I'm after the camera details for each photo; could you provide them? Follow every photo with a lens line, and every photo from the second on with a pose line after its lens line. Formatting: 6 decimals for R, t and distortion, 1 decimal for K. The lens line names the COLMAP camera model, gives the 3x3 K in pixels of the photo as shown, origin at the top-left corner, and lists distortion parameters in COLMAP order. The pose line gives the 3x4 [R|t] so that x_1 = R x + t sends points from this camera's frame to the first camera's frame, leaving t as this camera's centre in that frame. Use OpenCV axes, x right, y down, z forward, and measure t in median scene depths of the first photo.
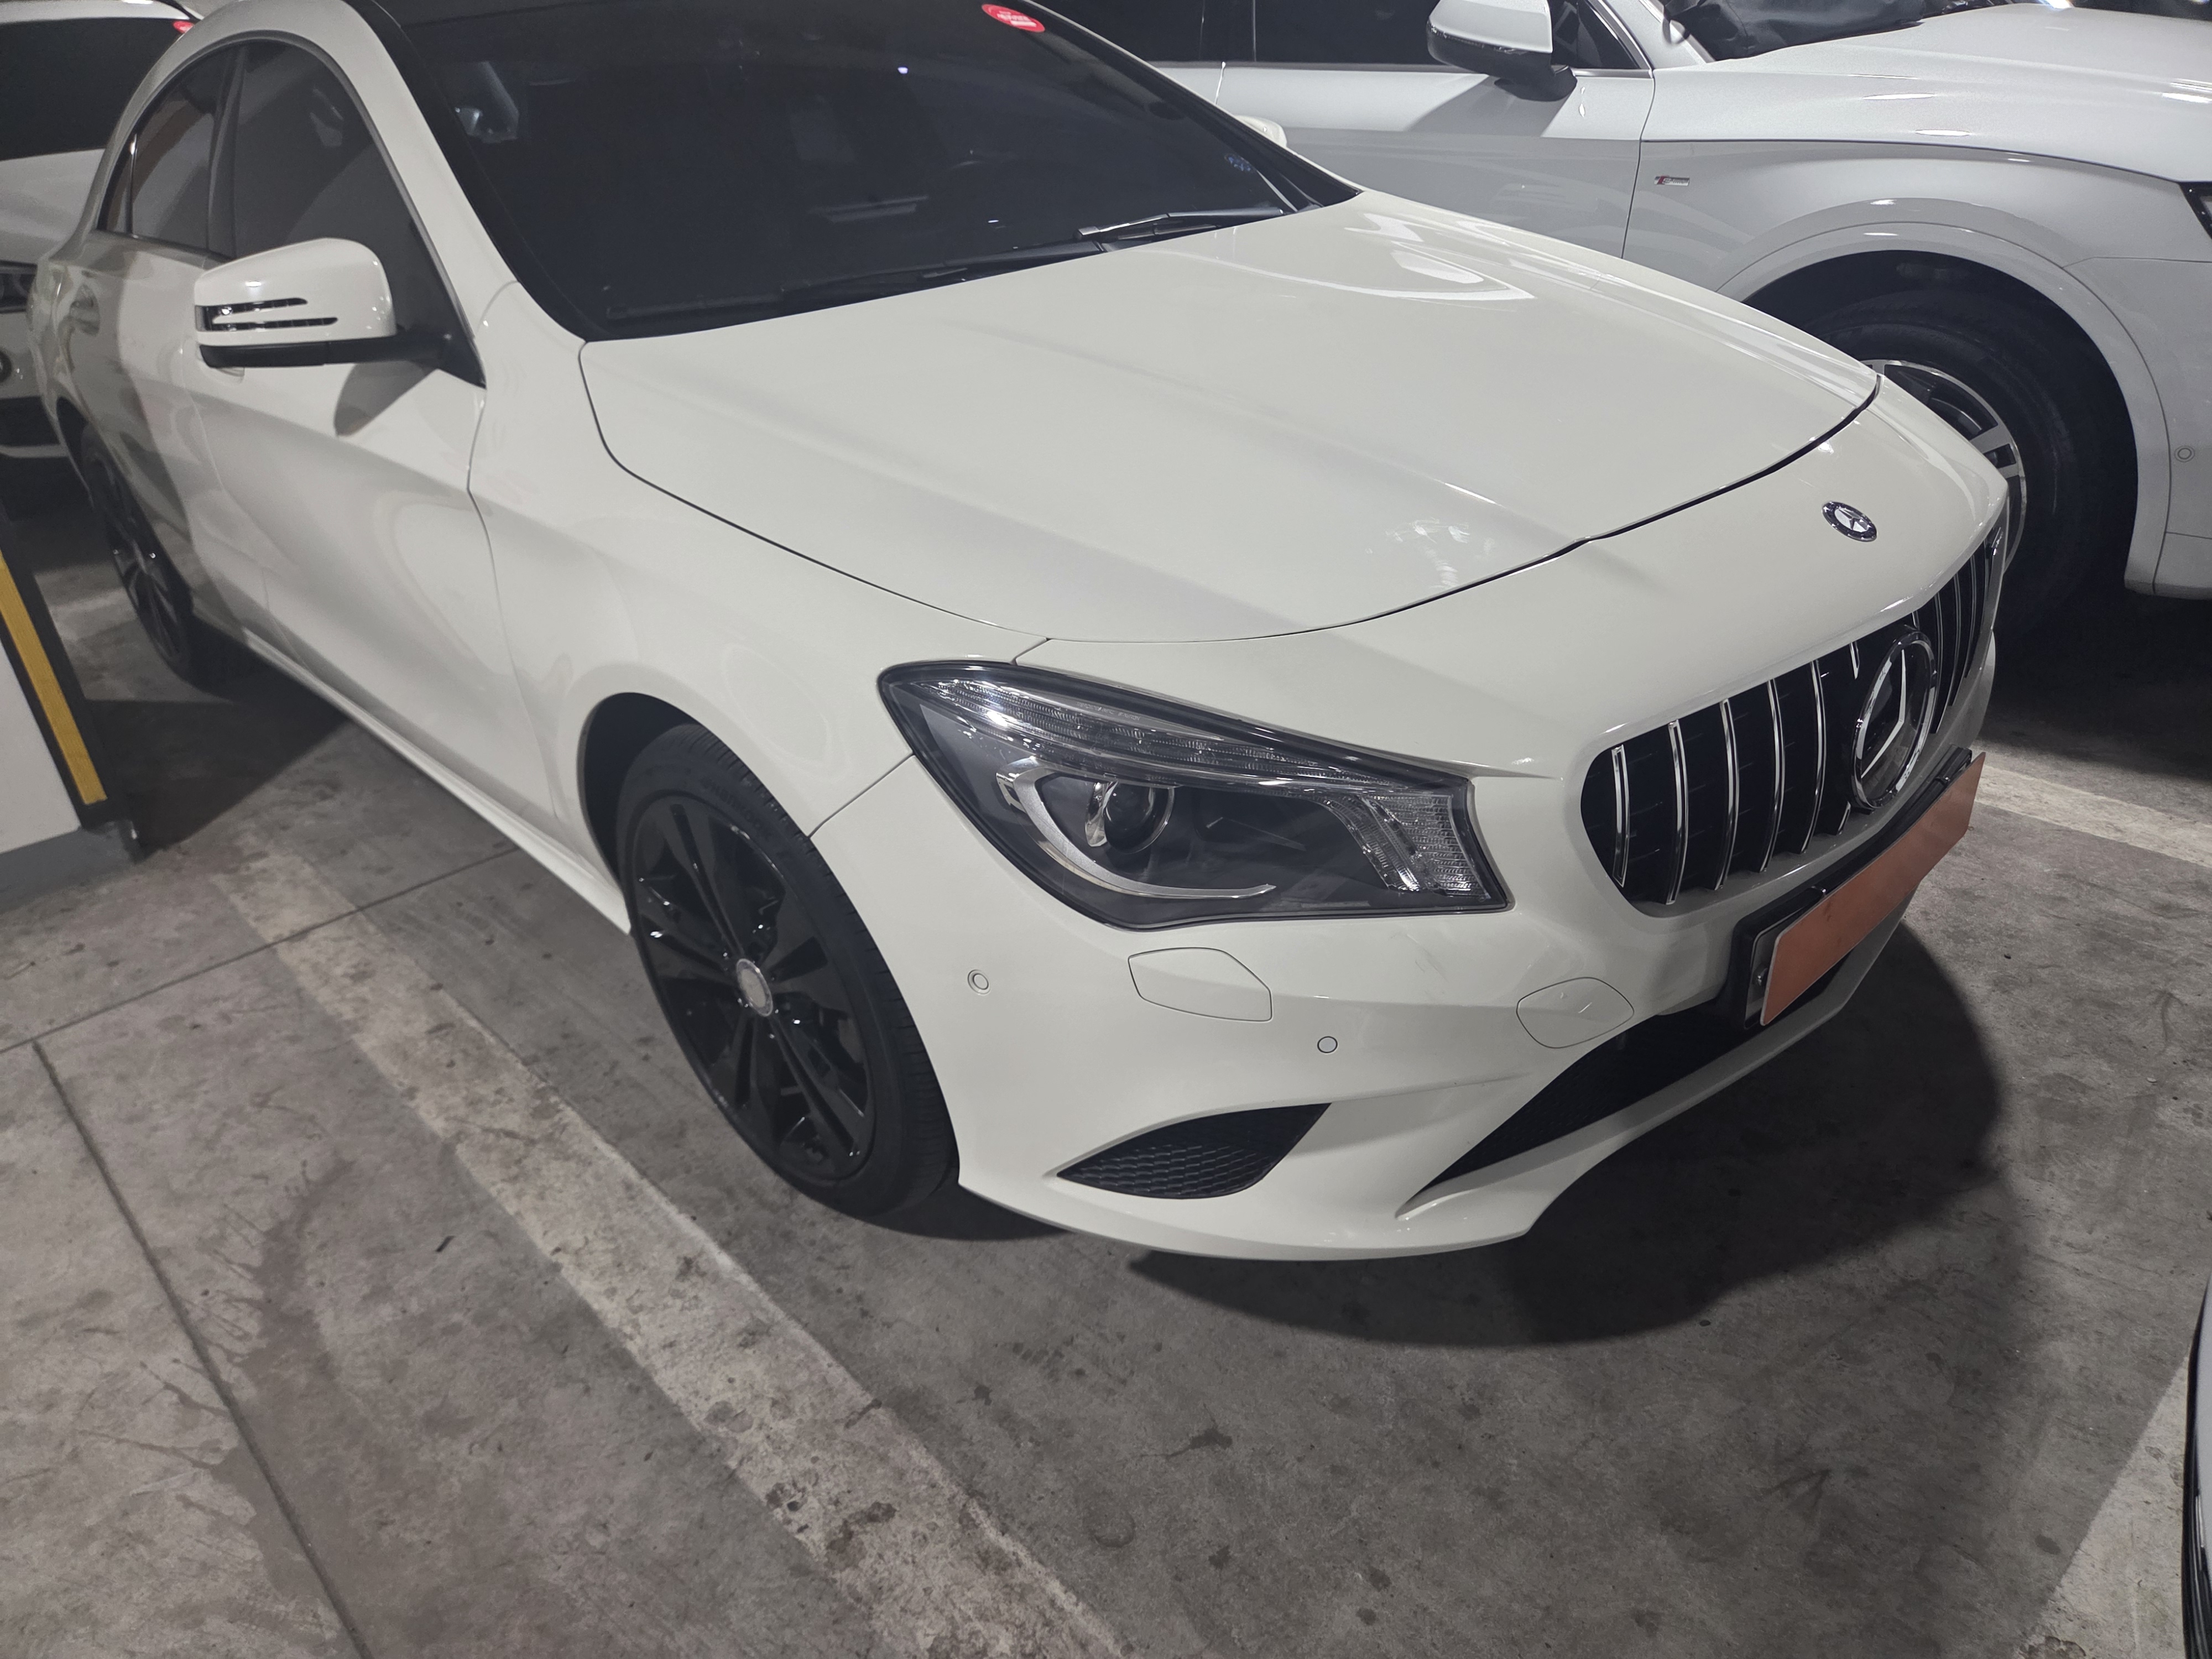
lens RADIAL K [[1499.2, 0, 1104.6], [0, 1499.2, 836.8], [0, 0, 1]] dist [0.052510, -0.047072]
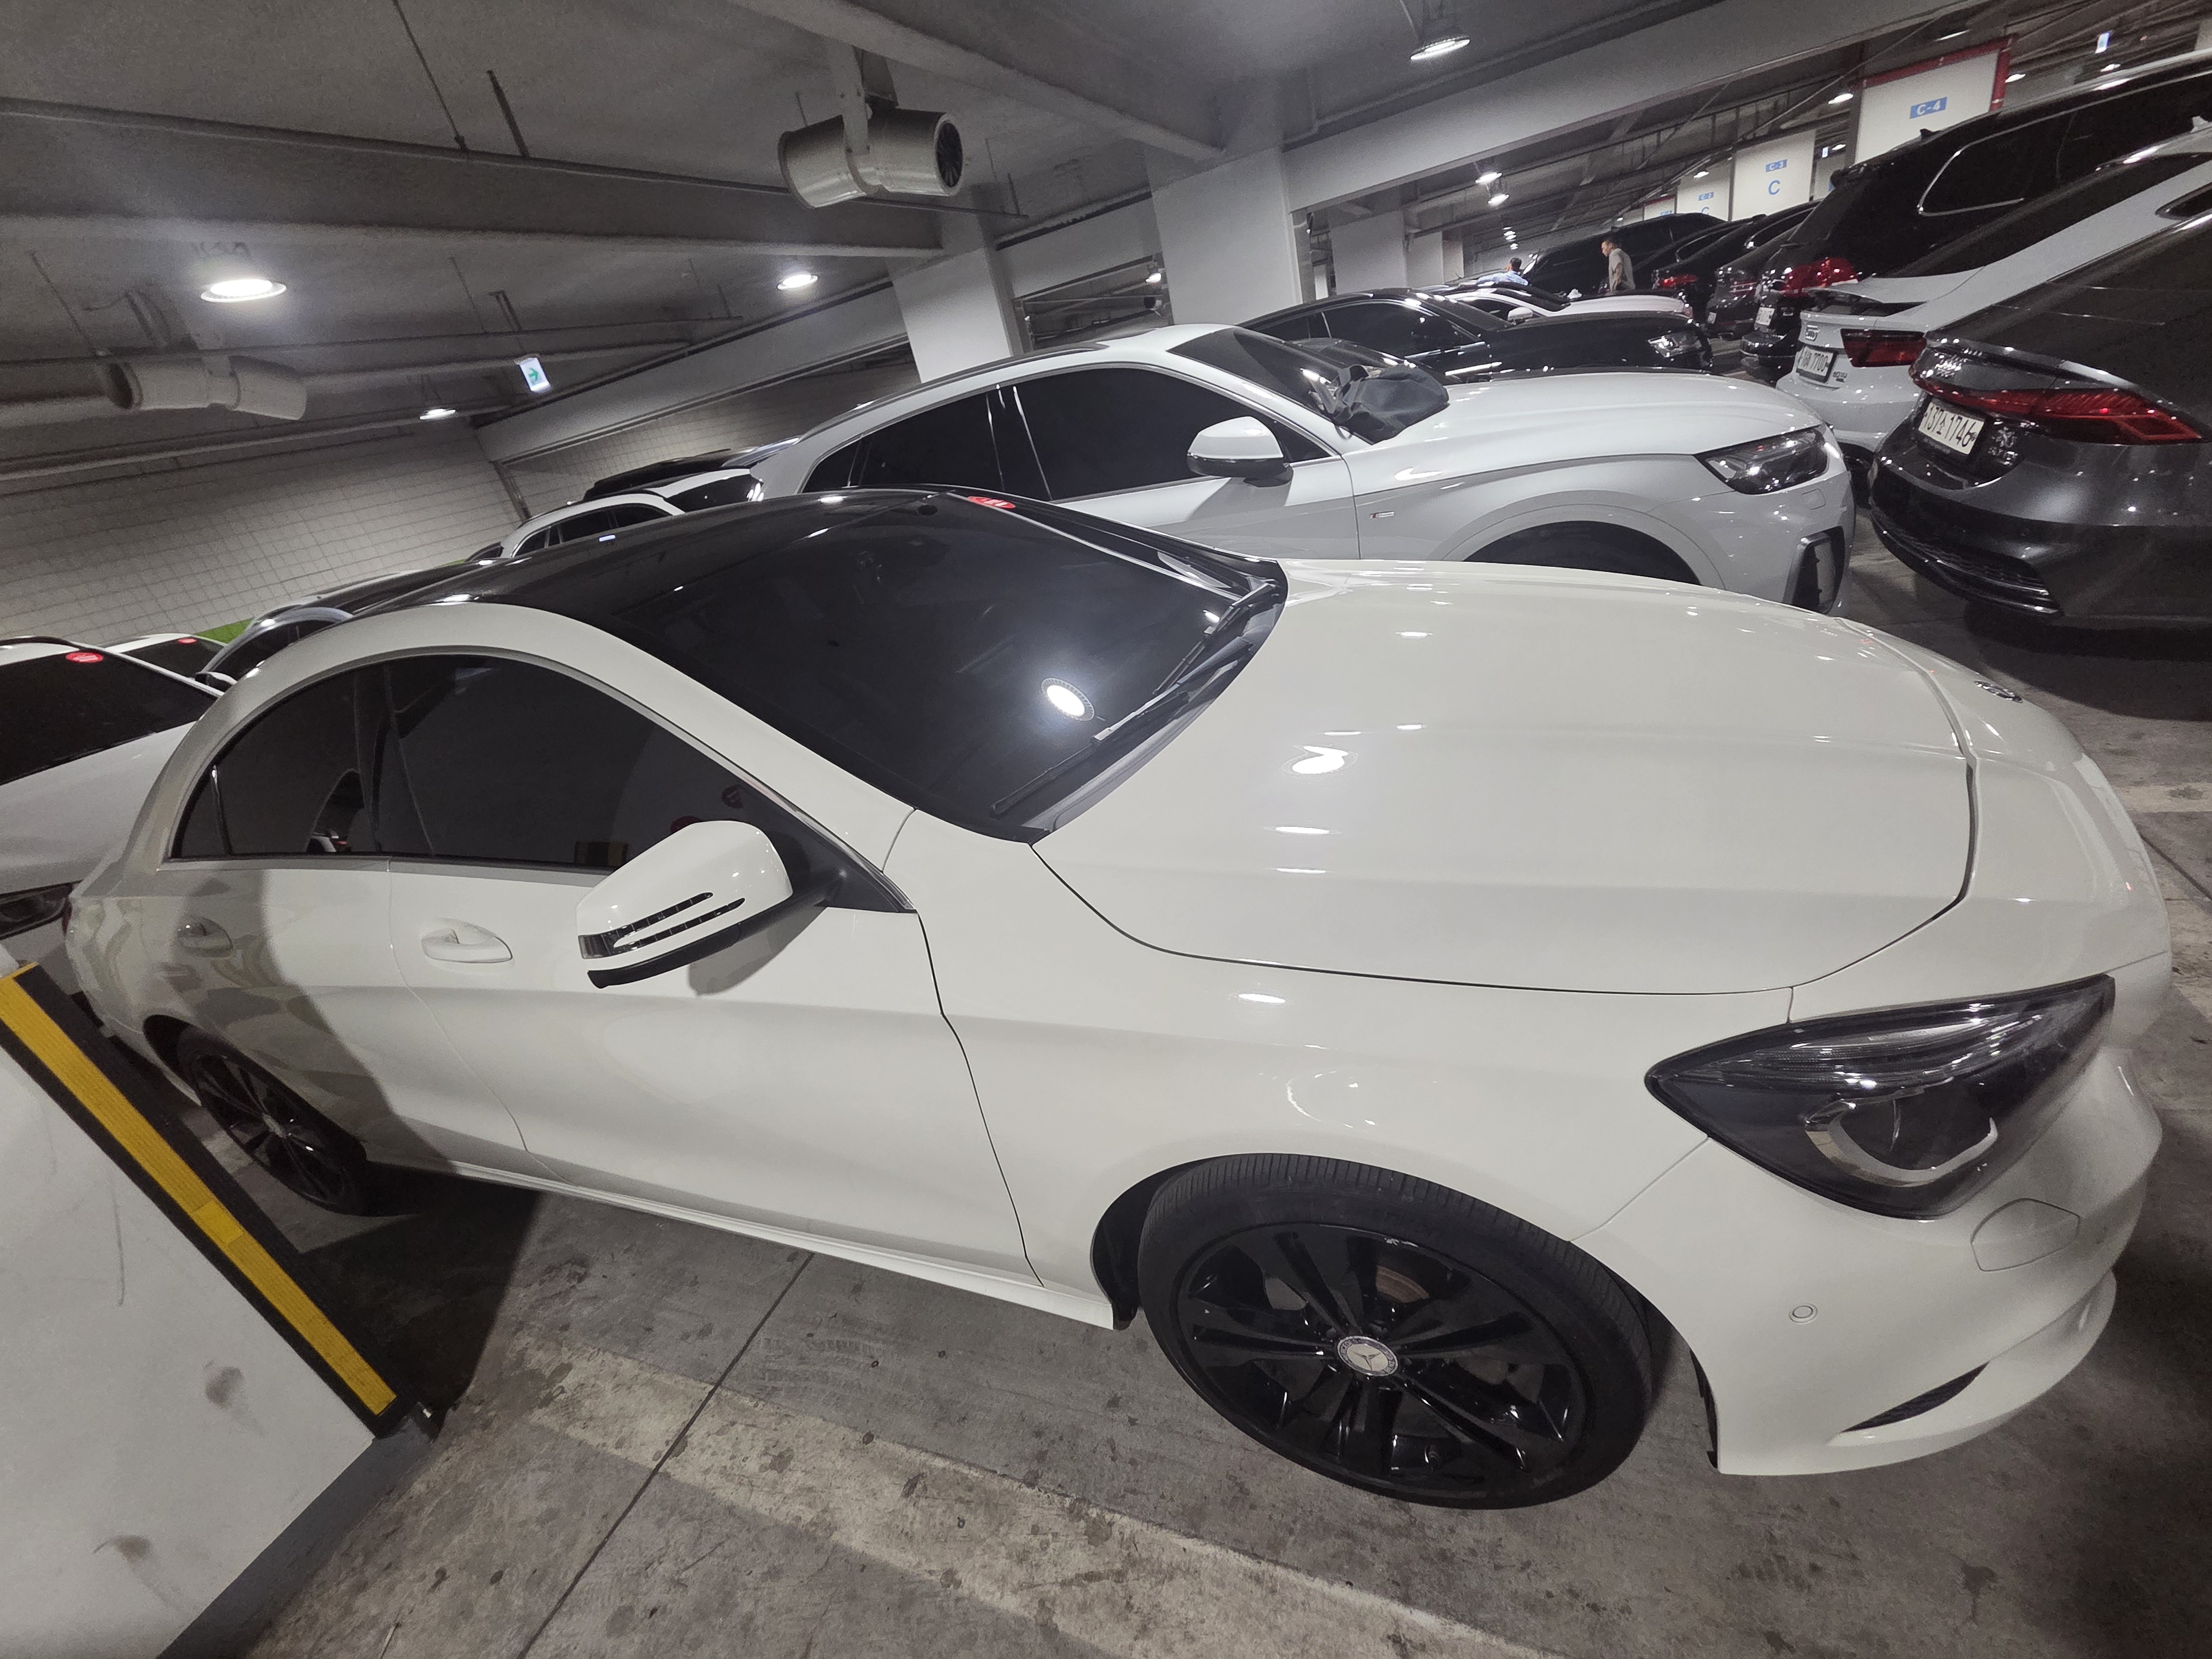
lens RADIAL K [[909.0, 0, 1111.5], [0, 909.0, 817.1], [0, 0, 1]] dist [0.001586, 0.000392]
pose [[0.894790, -0.308316, 0.322943, -0.360263], [0.345590, 0.936219, -0.063725, -0.208731], [-0.282698, 0.168626, 0.944271, 0.275643]]
